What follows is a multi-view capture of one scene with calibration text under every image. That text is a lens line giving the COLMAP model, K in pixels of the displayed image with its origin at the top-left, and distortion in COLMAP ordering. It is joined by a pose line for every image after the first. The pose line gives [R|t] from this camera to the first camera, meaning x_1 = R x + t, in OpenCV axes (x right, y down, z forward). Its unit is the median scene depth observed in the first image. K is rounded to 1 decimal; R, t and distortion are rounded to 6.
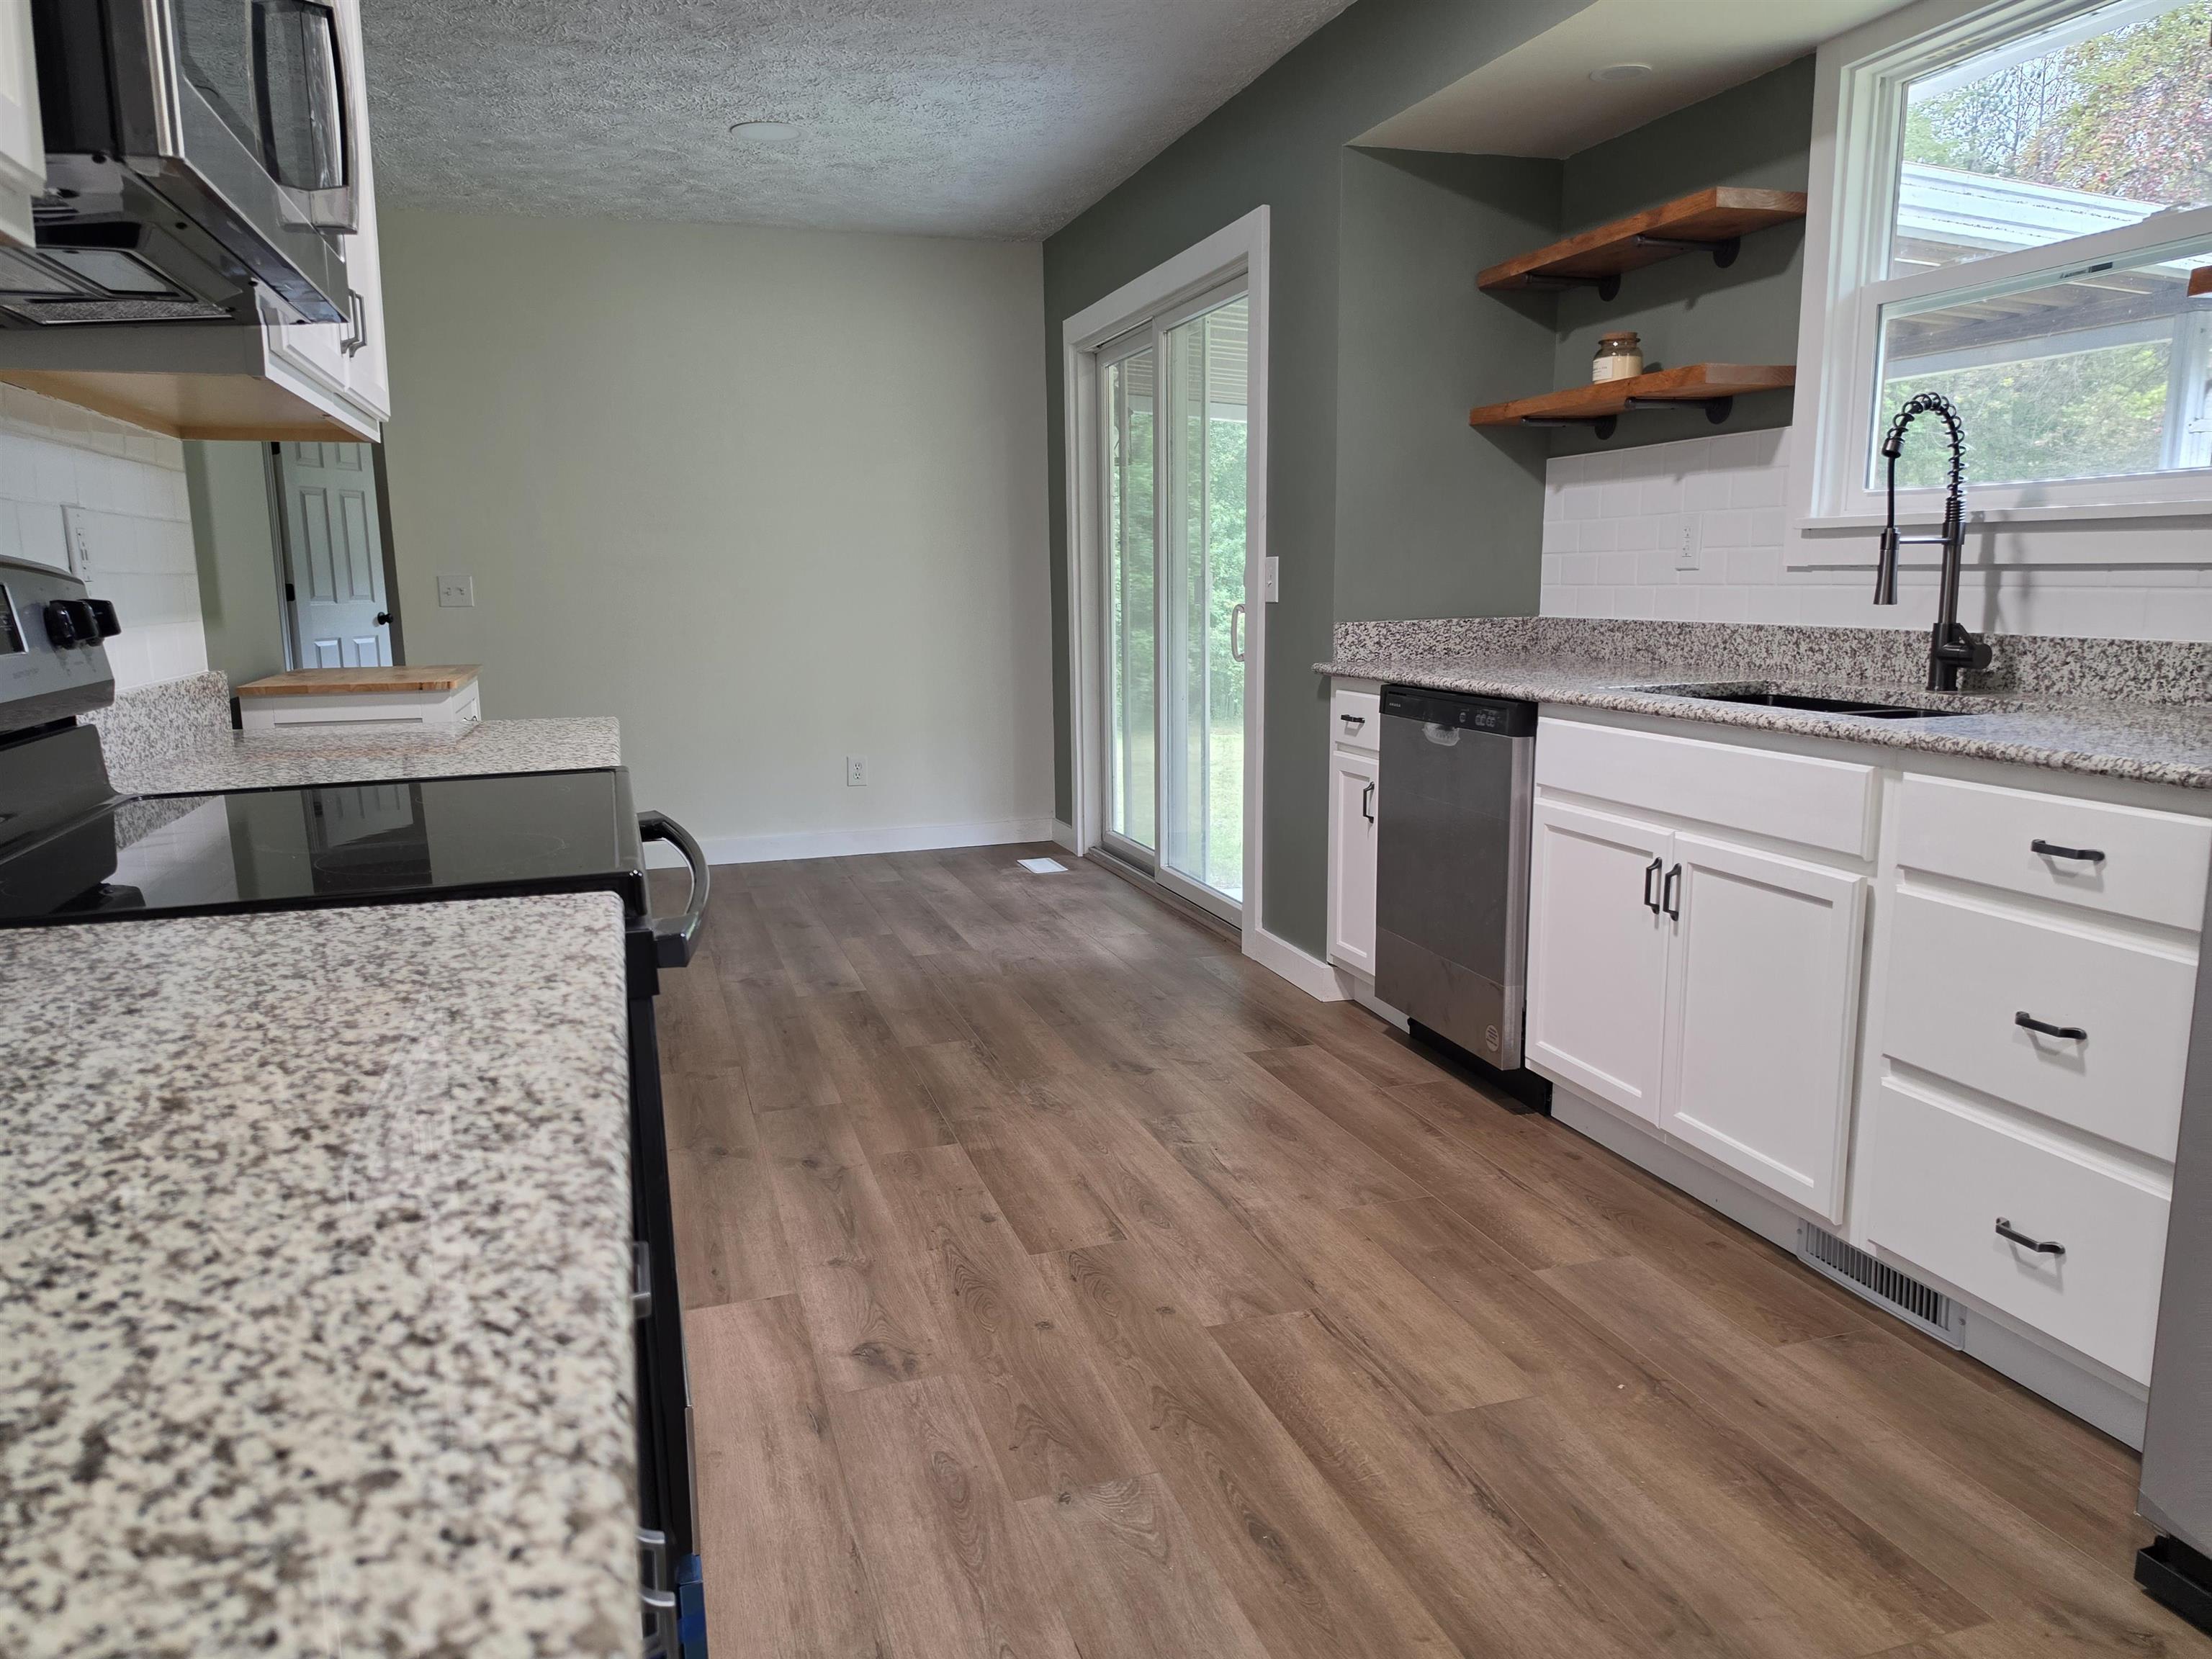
lens RADIAL K [[1530.5, 0, 1097.0], [0, 1530.5, 841.7], [0, 0, 1]] dist [0.062149, -0.080076]
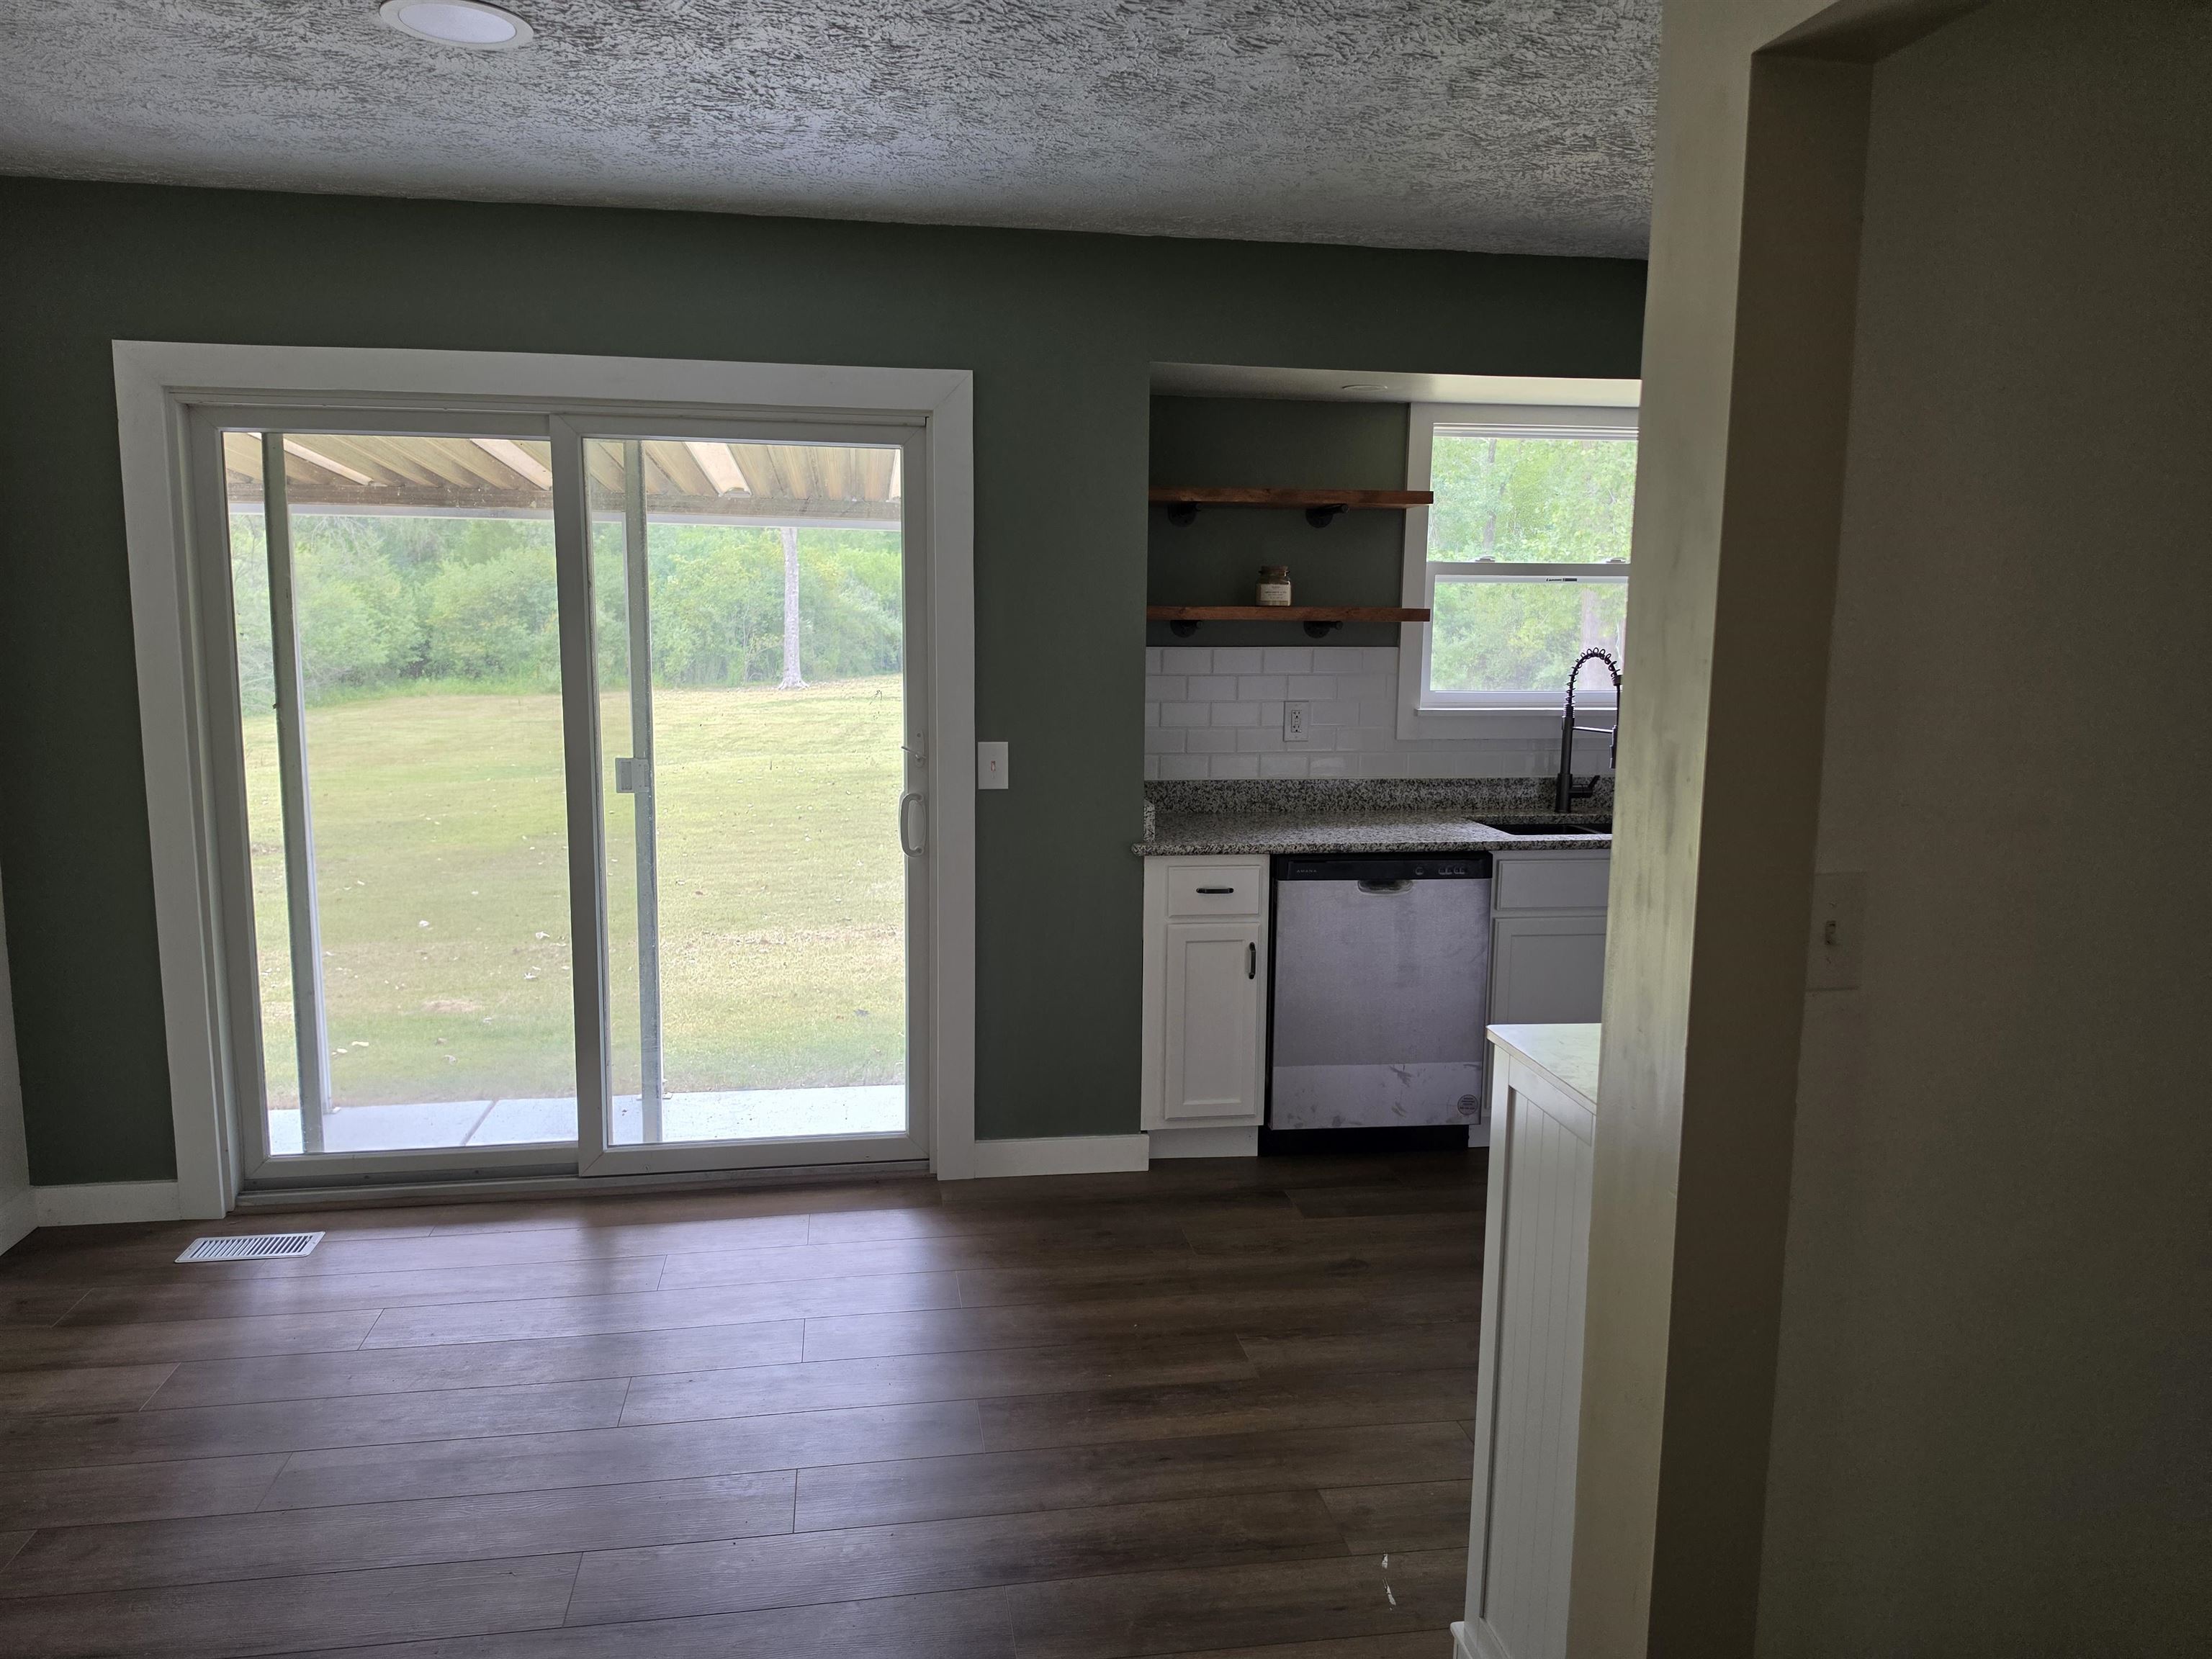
lens RADIAL K [[1530.5, 0, 1093.6], [0, 1530.5, 832.8], [0, 0, 1]] dist [0.062149, -0.080076]
pose [[0.144478, -0.128186, 0.981170, -1.324990], [0.161826, 0.981284, 0.104372, -0.366293], [-0.976186, 0.143699, 0.162518, 1.332191]]
